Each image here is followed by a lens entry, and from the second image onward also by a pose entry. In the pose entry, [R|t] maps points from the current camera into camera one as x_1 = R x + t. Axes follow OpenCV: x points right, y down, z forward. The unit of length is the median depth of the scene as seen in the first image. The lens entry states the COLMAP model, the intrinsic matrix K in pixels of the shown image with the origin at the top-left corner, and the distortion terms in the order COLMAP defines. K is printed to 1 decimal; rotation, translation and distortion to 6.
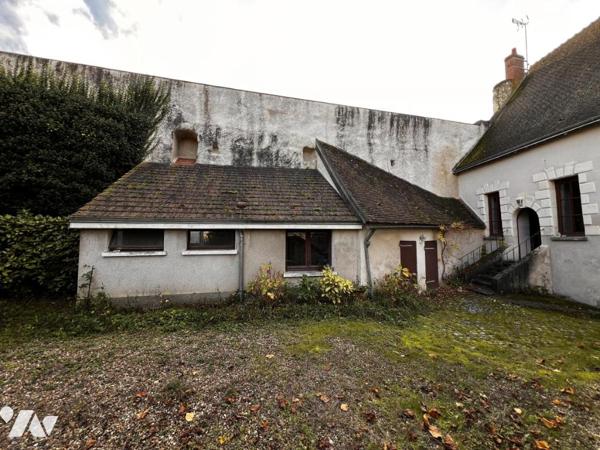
lens RADIAL K [[238.6, 0, 299.4], [0, 238.6, 224.4], [0, 0, 1]] dist [-0.003291, -0.000839]
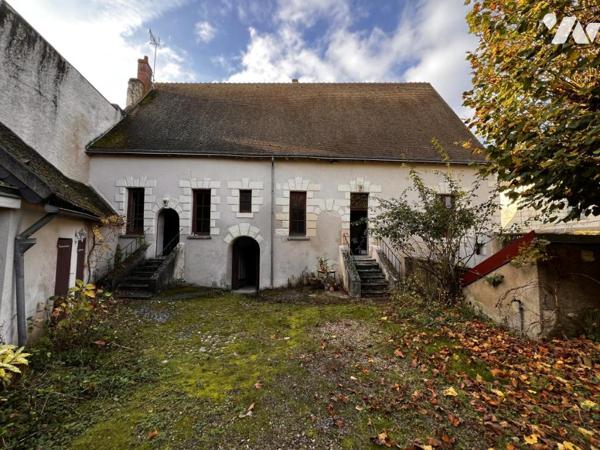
lens RADIAL K [[238.6, 0, 299.7], [0, 238.6, 223.8], [0, 0, 1]] dist [-0.003291, -0.000839]
pose [[0.045513, 0.065955, 0.996784, -0.089939], [-0.062098, 0.996075, -0.063072, 0.027738], [-0.997032, -0.059028, 0.049430, 0.320356]]
